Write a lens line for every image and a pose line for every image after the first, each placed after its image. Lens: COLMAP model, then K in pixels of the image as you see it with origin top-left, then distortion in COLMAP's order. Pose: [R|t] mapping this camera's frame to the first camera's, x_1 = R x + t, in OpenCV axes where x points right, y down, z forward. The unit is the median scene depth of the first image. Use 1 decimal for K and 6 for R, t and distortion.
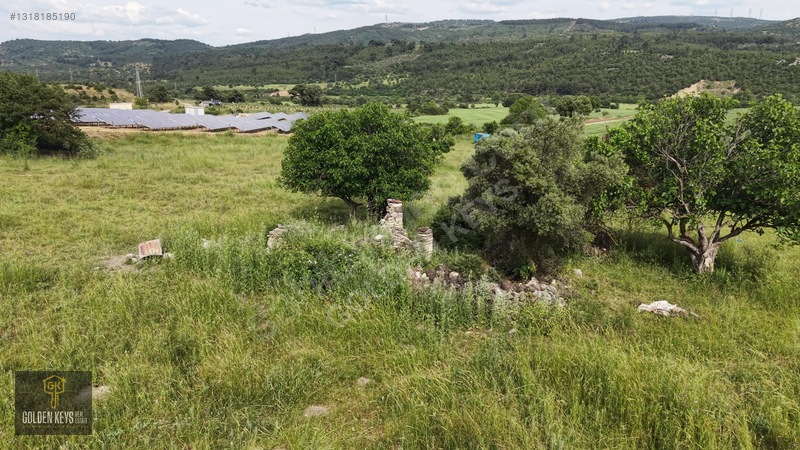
lens RADIAL K [[569.0, 0, 399.5], [0, 569.0, 227.8], [0, 0, 1]] dist [0.044215, -0.052239]
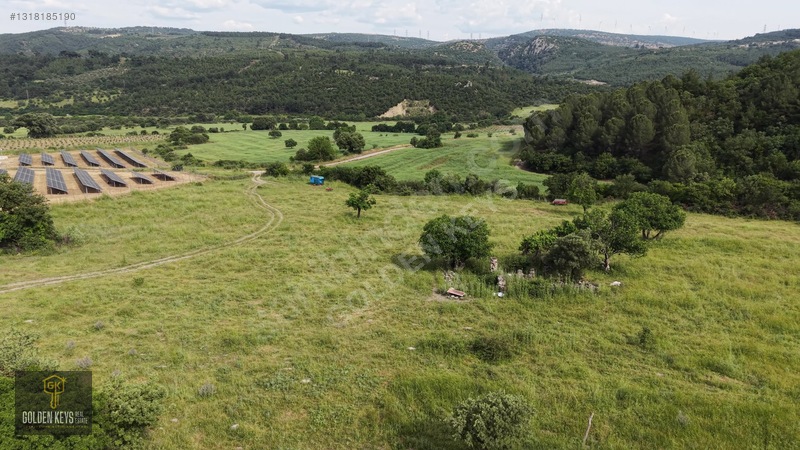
lens RADIAL K [[569.0, 0, 402.8], [0, 569.0, 231.4], [0, 0, 1]] dist [0.044215, -0.052239]
pose [[0.878965, -0.117117, 0.462282, -0.040334], [0.121107, 0.992414, 0.021157, -0.007086], [-0.461253, 0.037390, 0.886481, -0.028047]]
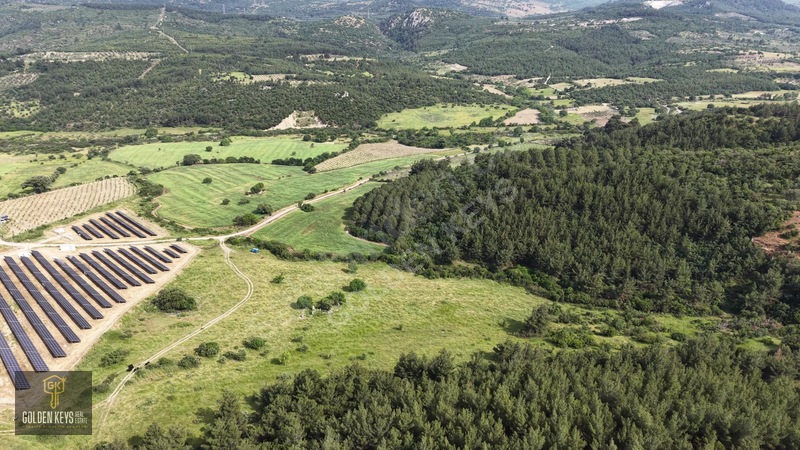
lens RADIAL K [[569.0, 0, 400.3], [0, 569.0, 228.5], [0, 0, 1]] dist [0.044215, -0.052239]
pose [[0.782110, -0.212046, 0.585953, -0.134857], [0.165435, 0.977235, 0.132827, -0.075902], [-0.600779, -0.006949, 0.799385, -0.247763]]
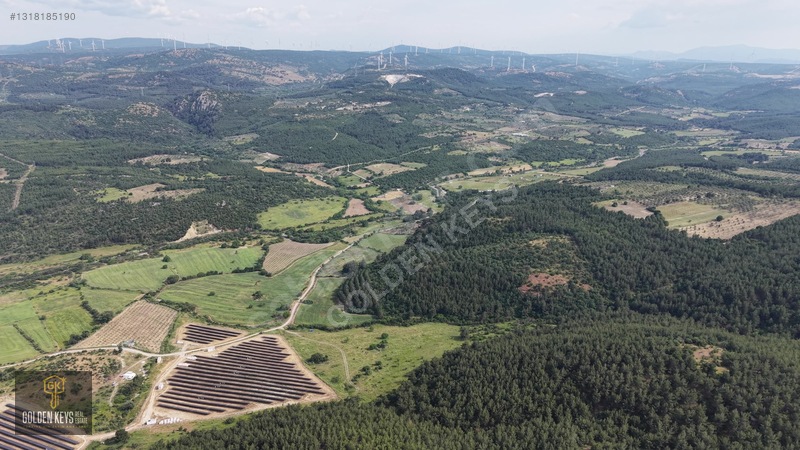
lens RADIAL K [[569.0, 0, 400.4], [0, 569.0, 228.8], [0, 0, 1]] dist [0.044215, -0.052239]
pose [[0.434152, -0.256553, 0.863535, -0.593060], [0.240229, 0.956848, 0.163498, -0.265930], [-0.868218, 0.136463, 0.477049, -0.377483]]
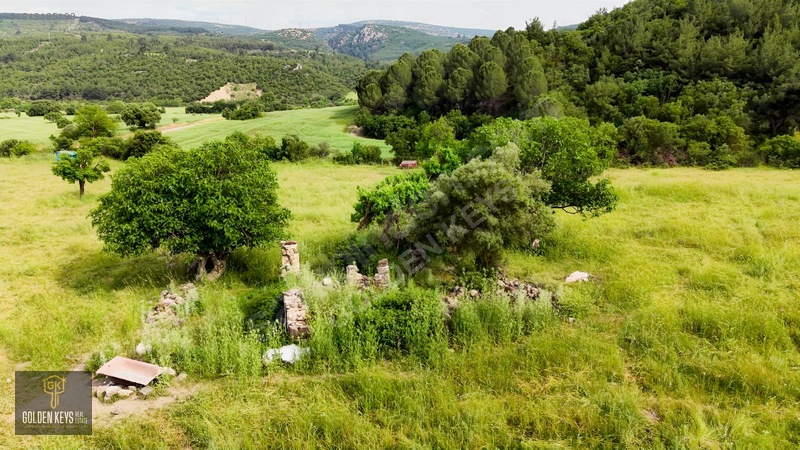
lens RADIAL K [[569.0, 0, 400.8], [0, 569.0, 228.9], [0, 0, 1]] dist [0.044215, -0.052239]
pose [[0.715089, -0.184323, 0.674294, -0.013967], [0.185330, 0.980081, 0.071369, -0.002677], [-0.674018, 0.073932, 0.735006, 0.003819]]
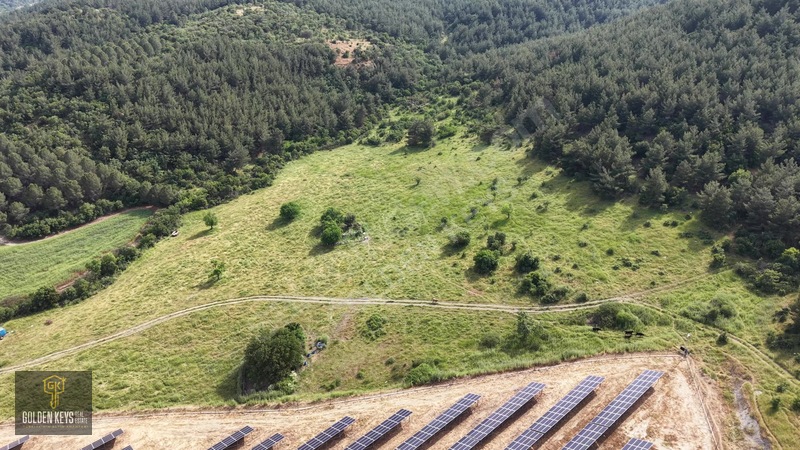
lens RADIAL K [[569.0, 0, 401.9], [0, 569.0, 228.6], [0, 0, 1]] dist [0.044215, -0.052239]
pose [[-0.607513, -0.336838, 0.719352, -0.183198], [0.212741, 0.803546, 0.555927, -0.127534], [-0.765290, 0.490769, -0.416506, 0.104289]]
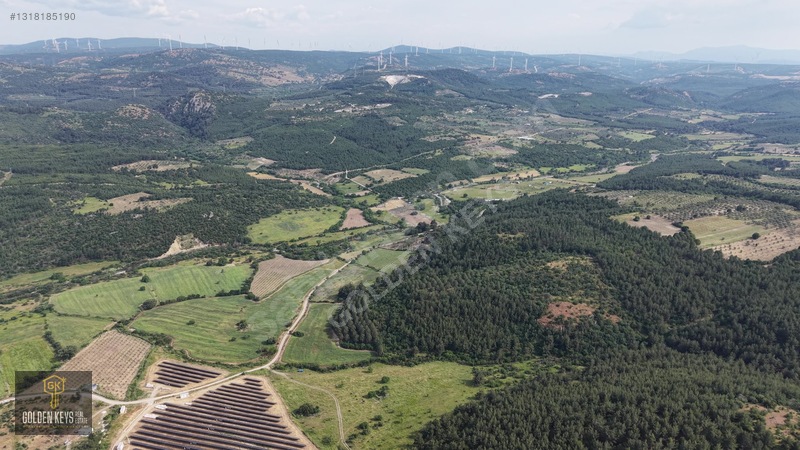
lens RADIAL K [[569.0, 0, 400.4], [0, 569.0, 227.3], [0, 0, 1]] dist [0.044215, -0.052239]
pose [[0.433836, -0.253719, 0.864530, -0.497170], [0.239463, 0.957491, 0.160834, -0.279966], [-0.868587, 0.137247, 0.476151, -0.328289]]
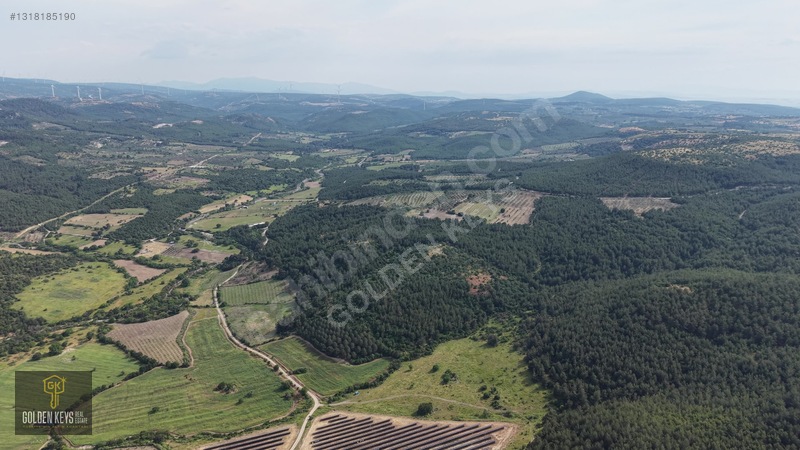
lens RADIAL K [[569.0, 0, 397.4], [0, 569.0, 221.0], [0, 0, 1]] dist [0.044215, -0.052239]
pose [[-0.321341, -0.213658, 0.922546, -0.616771], [0.249471, 0.920700, 0.300126, -0.428197], [-0.913512, 0.326591, -0.242557, 0.202162]]
